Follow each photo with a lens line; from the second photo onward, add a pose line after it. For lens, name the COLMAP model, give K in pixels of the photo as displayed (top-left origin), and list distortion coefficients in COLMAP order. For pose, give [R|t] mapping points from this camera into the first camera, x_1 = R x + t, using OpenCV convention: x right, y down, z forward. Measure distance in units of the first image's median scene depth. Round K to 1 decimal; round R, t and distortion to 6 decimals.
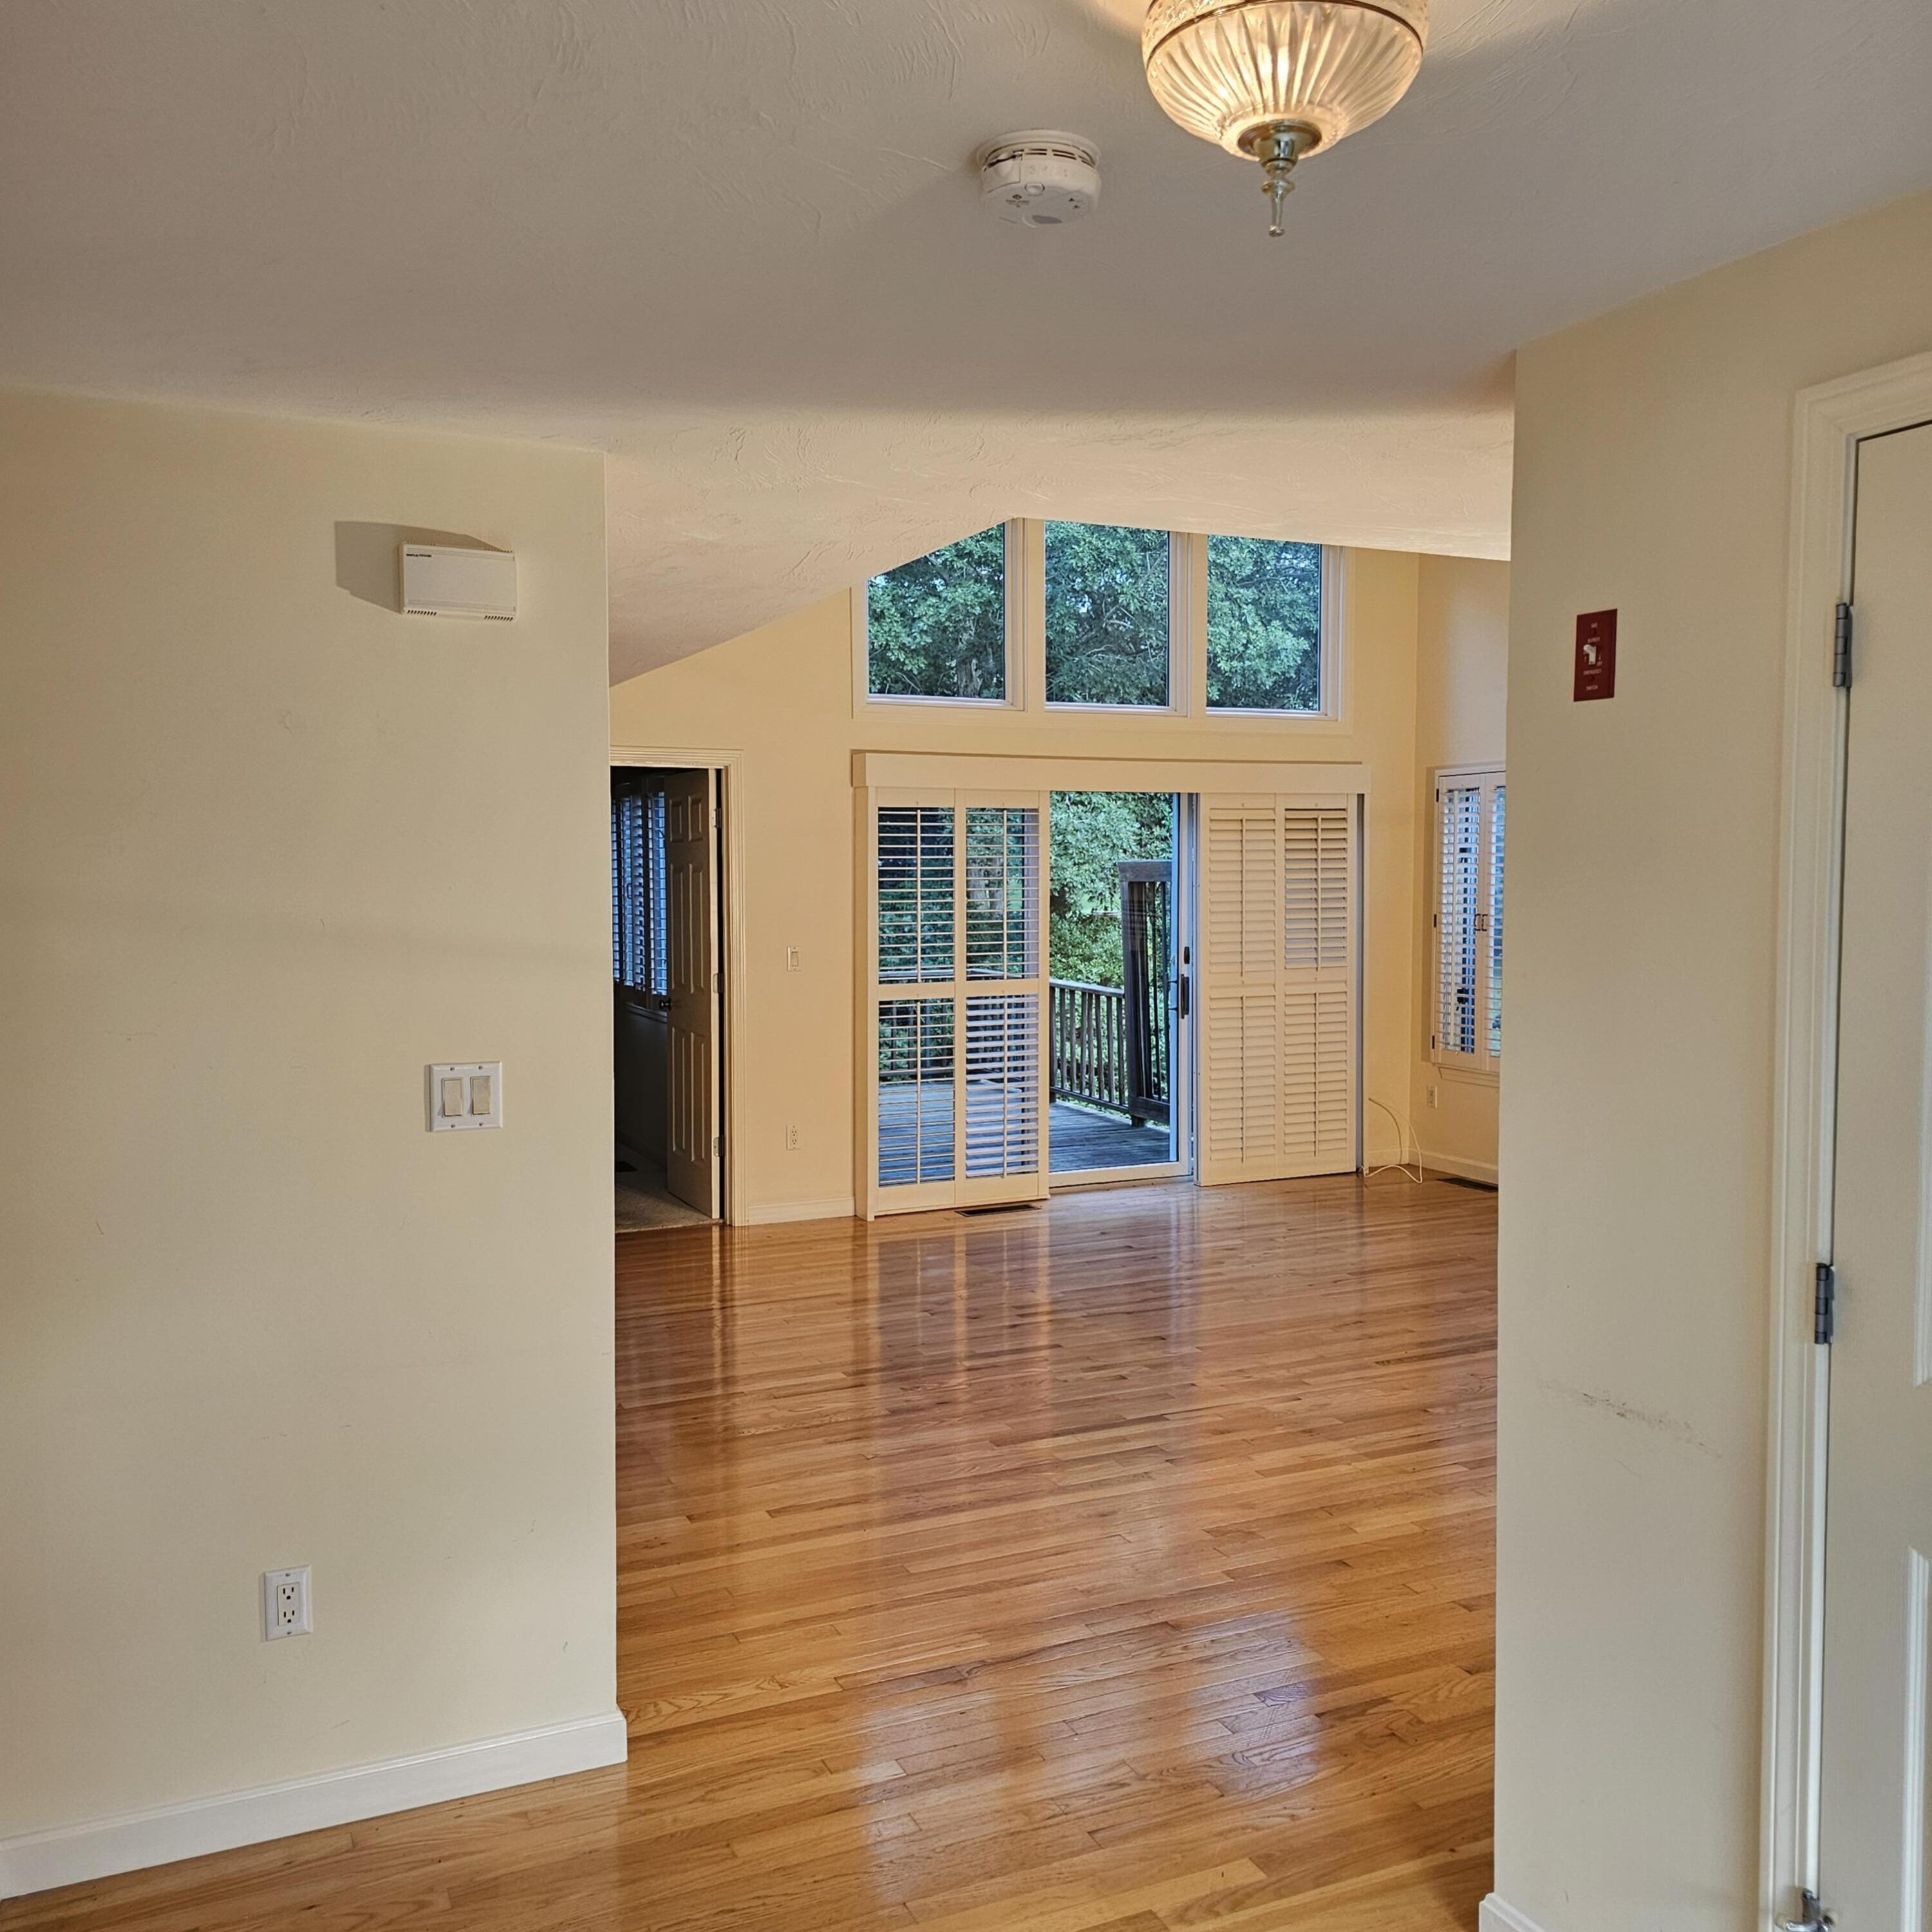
lens RADIAL K [[1705.0, 0, 987.3], [0, 1705.0, 966.9], [0, 0, 1]] dist [0.064513, -0.075643]
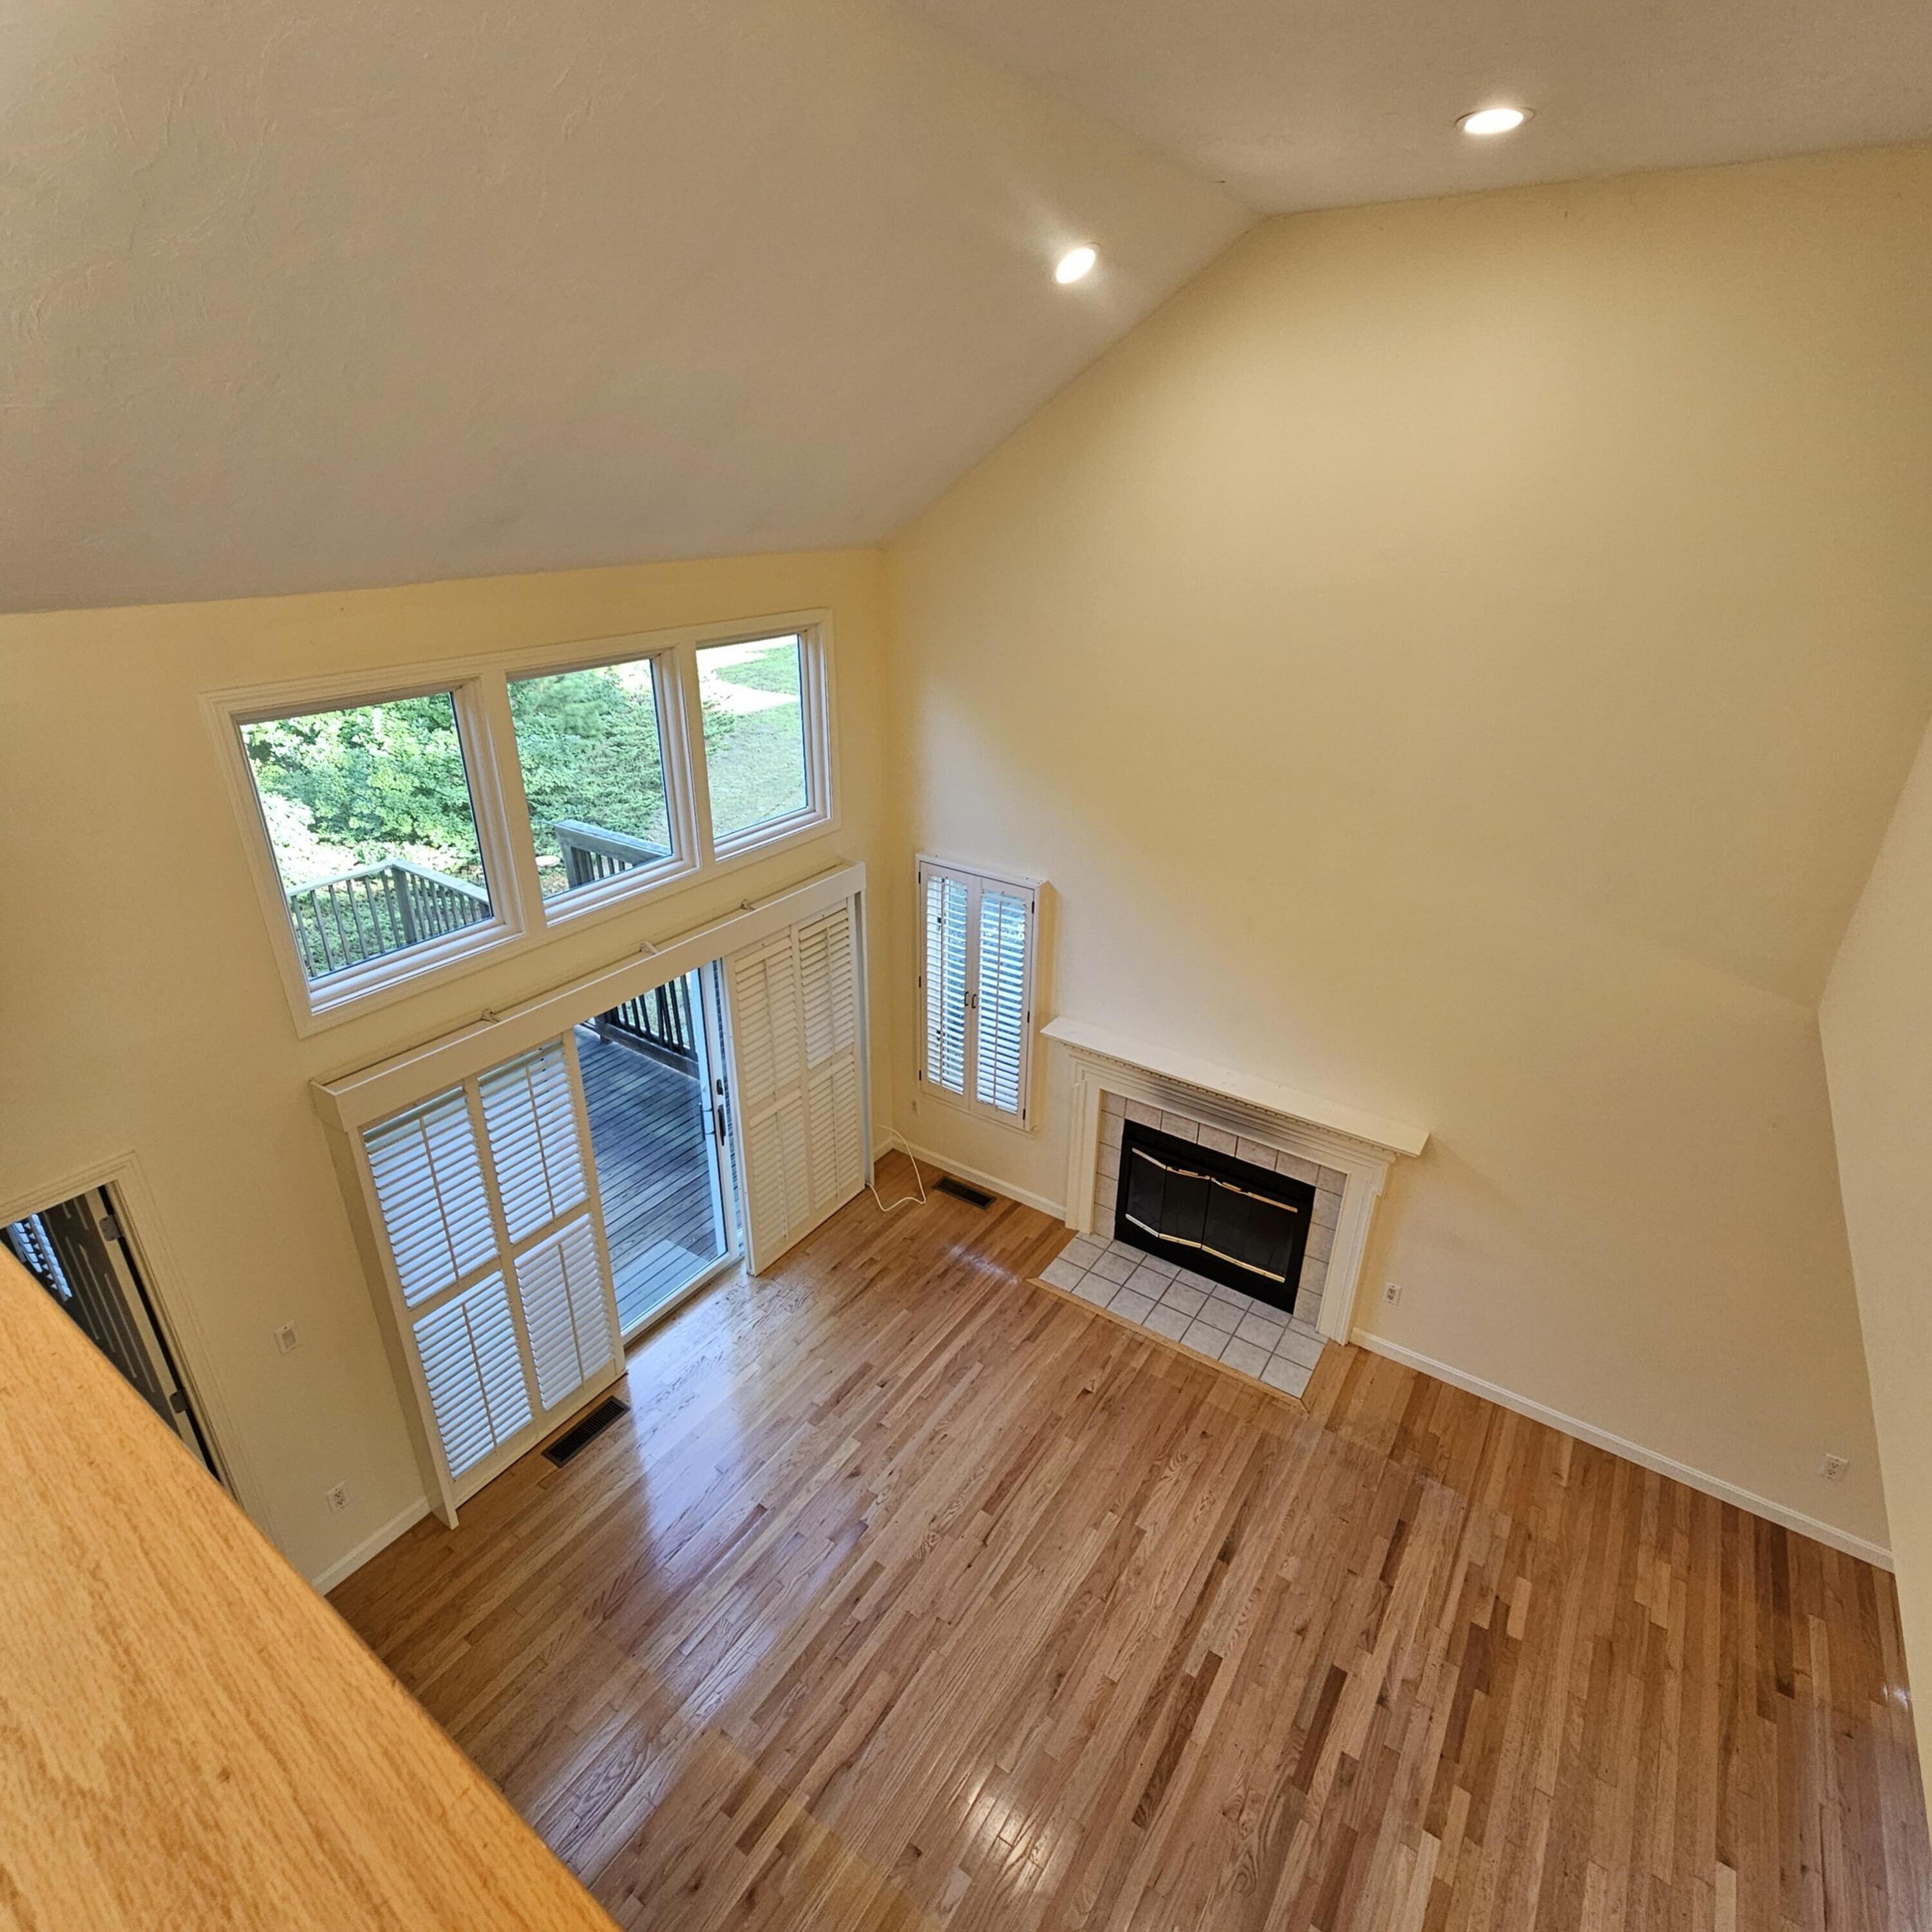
lens RADIAL K [[1055.1, 0, 977.4], [0, 1055.1, 939.8], [0, 0, 1]] dist [-0.000400, -0.000344]
pose [[0.855788, -0.193882, 0.479621, -0.038145], [0.009732, 0.932985, 0.359784, -0.347458], [-0.517235, -0.303231, 0.800324, 0.502712]]
